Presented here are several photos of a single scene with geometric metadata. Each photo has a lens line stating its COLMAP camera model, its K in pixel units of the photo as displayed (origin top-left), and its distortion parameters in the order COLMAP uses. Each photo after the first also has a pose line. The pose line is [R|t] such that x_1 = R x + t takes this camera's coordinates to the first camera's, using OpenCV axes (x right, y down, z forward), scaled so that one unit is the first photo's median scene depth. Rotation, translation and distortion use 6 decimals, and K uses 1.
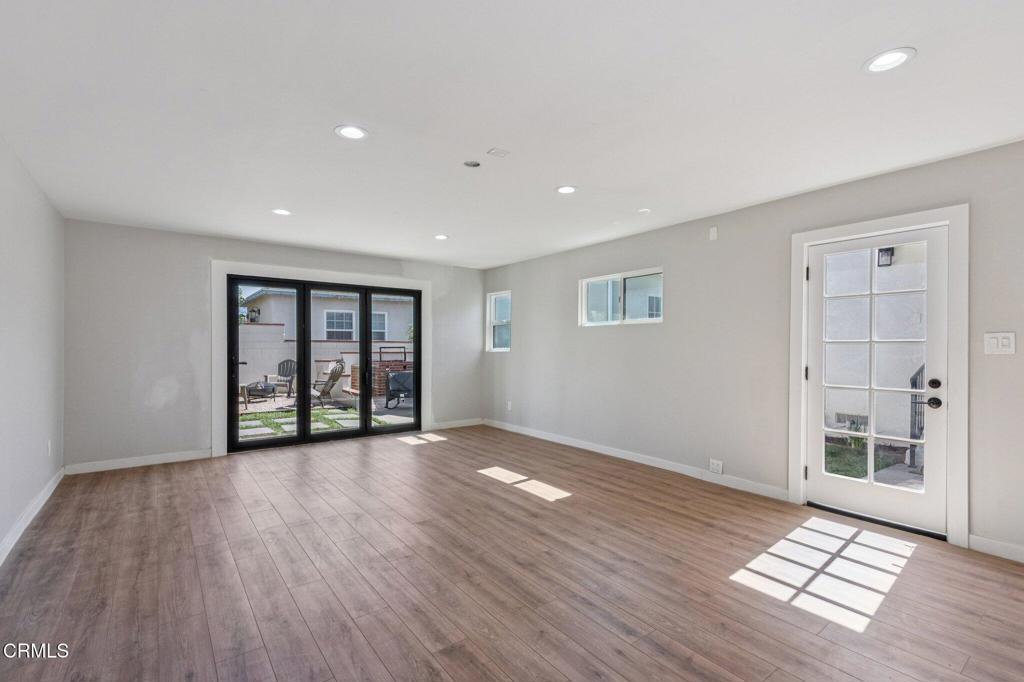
lens RADIAL K [[471.4, 0, 506.6], [0, 471.4, 345.8], [0, 0, 1]] dist [0.008986, -0.001170]
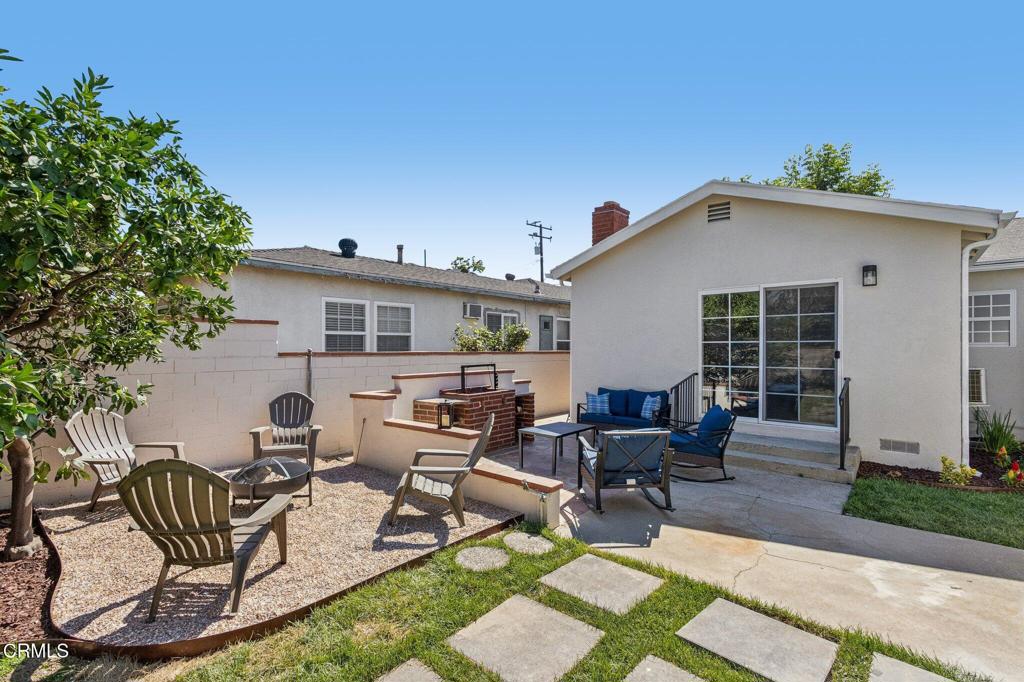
lens RADIAL K [[471.4, 0, 503.4], [0, 471.4, 343.9], [0, 0, 1]] dist [0.008986, -0.001170]
pose [[0.973919, 0.000946, 0.226892, -0.335034], [0.000867, 0.999968, -0.007892, -0.016894], [-0.226892, 0.007883, 0.973888, 0.439128]]
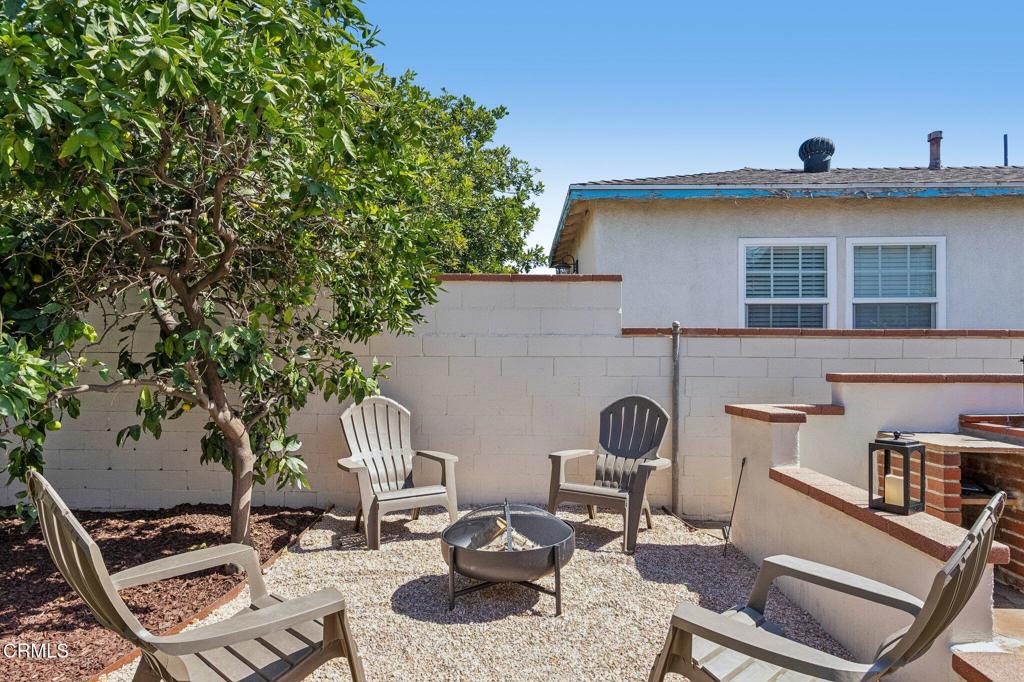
lens RADIAL K [[650.8, 0, 504.9], [0, 650.8, 345.7], [0, 0, 1]] dist [0.016117, -0.006437]
pose [[0.793682, -0.003843, -0.608320, -0.266297], [-0.001741, 0.999962, -0.008590, 0.001559], [0.608330, 0.007877, 0.793645, 0.601313]]
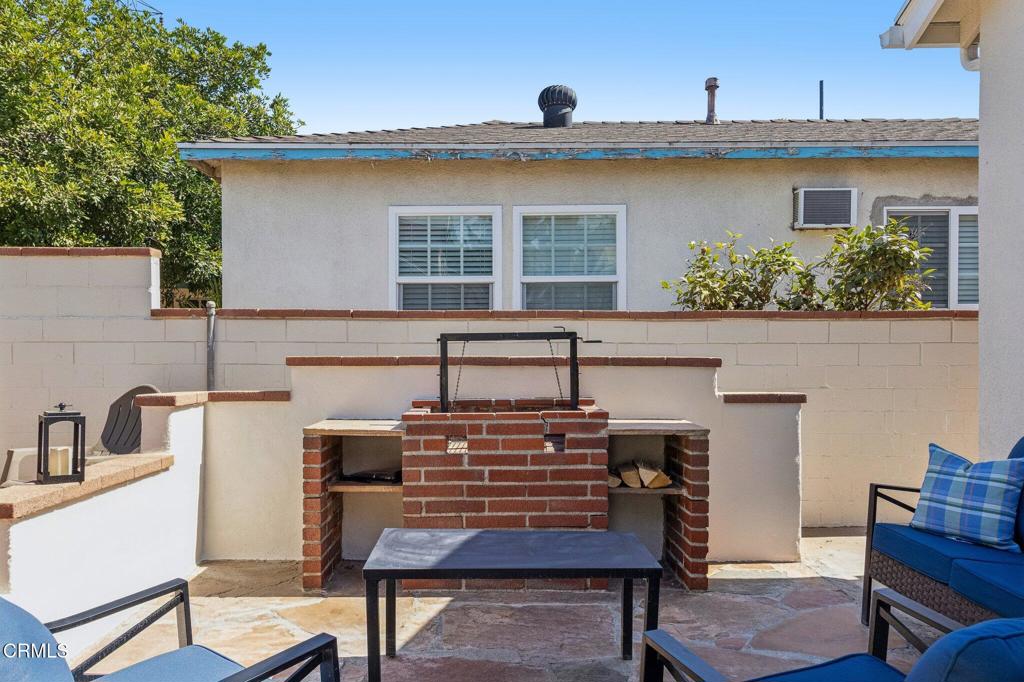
lens RADIAL K [[849.2, 0, 512.4], [0, 849.2, 350.8], [0, 0, 1]] dist [0.026530, -0.010328]
pose [[0.802897, -0.001044, -0.596117, -0.029303], [0.001458, 0.999999, 0.000212, 0.009628], [0.596116, -0.001039, 0.802898, 0.705650]]
